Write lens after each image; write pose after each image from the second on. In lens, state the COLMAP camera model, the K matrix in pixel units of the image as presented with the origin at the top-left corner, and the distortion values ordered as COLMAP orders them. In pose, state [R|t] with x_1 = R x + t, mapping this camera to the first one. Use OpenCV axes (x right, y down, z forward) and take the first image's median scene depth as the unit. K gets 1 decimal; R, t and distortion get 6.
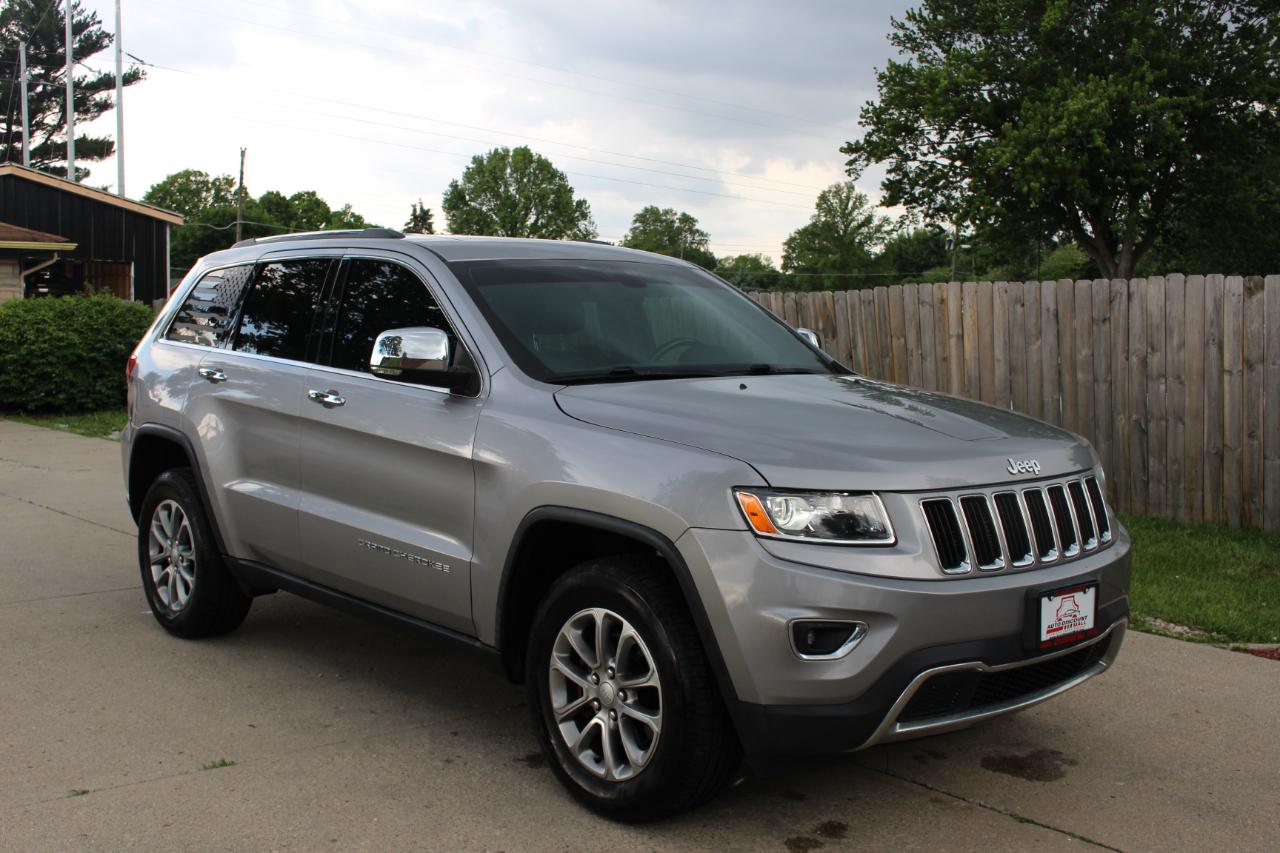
lens RADIAL K [[1431.0, 0, 638.8], [0, 1431.0, 347.7], [0, 0, 1]] dist [-0.070571, 0.009270]
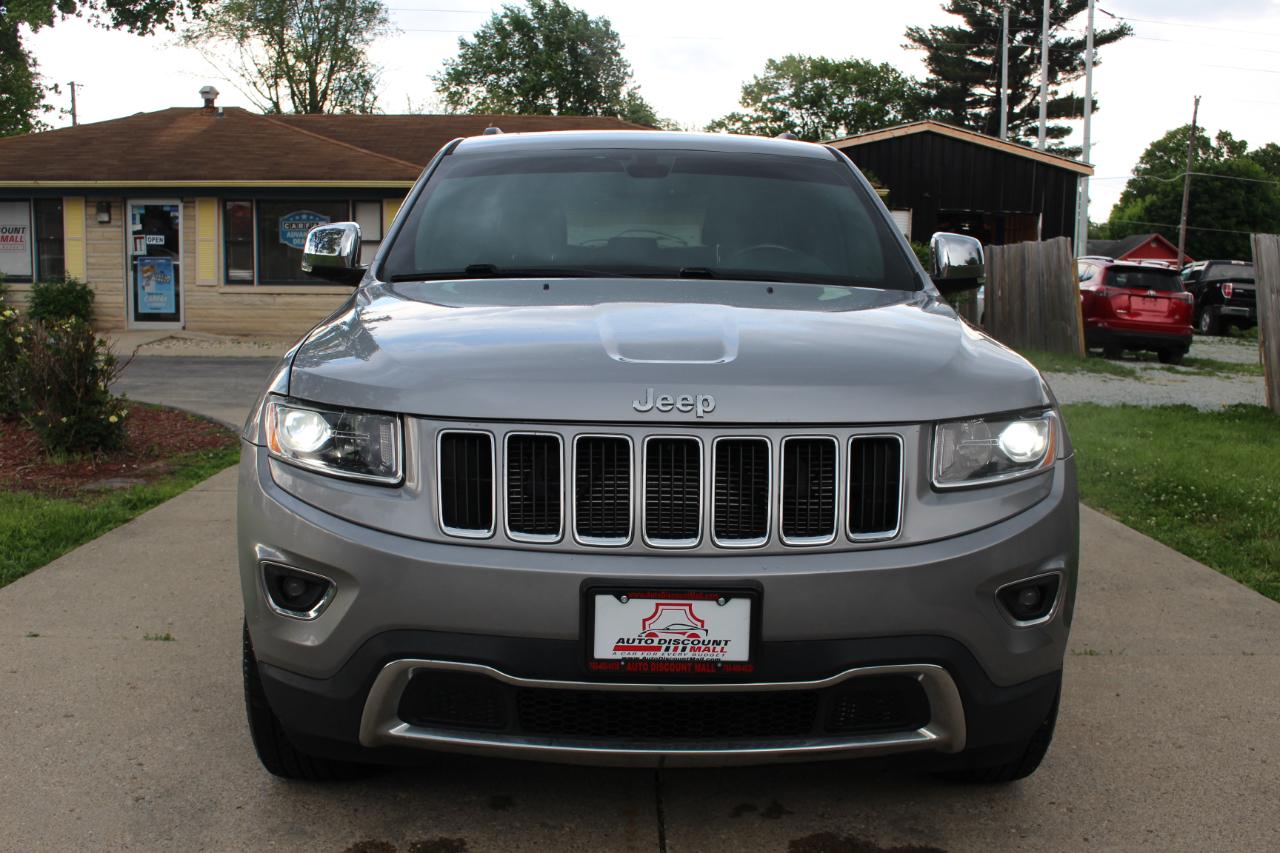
lens RADIAL K [[1399.2, 0, 640.0], [0, 1399.2, 426.5], [0, 0, 1]] dist [-0.116670, 0.098311]
pose [[0.754637, 0.077723, -0.651523, 0.639047], [-0.021238, 0.995333, 0.094138, 0.031602], [0.655799, -0.057203, 0.752765, 0.466404]]
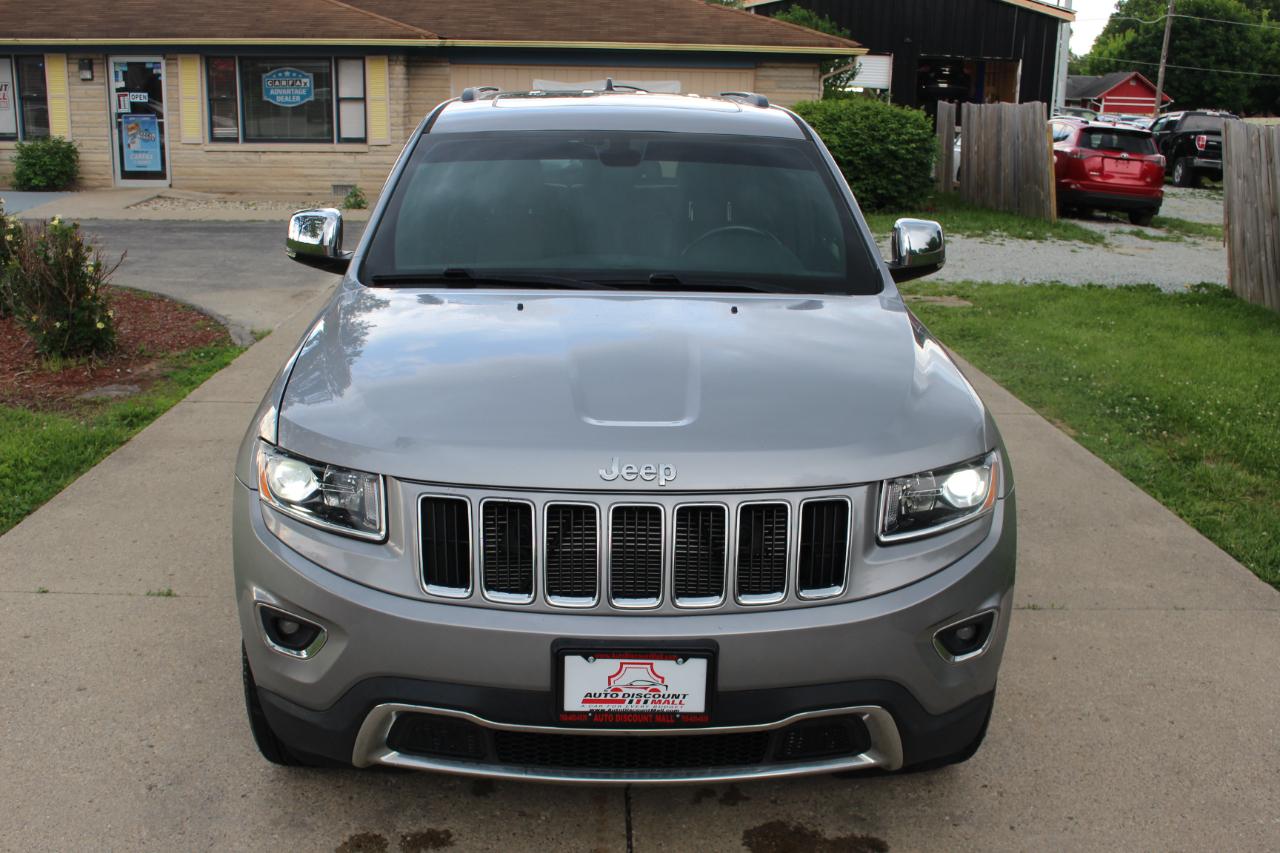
lens RADIAL K [[1367.2, 0, 645.0], [0, 1367.2, 428.1], [0, 0, 1]] dist [-0.107735, 0.063864]
pose [[0.764389, 0.163113, -0.623782, 0.650045], [-0.025987, 0.974478, 0.222972, -0.084025], [0.644232, -0.154227, 0.749119, 0.462176]]
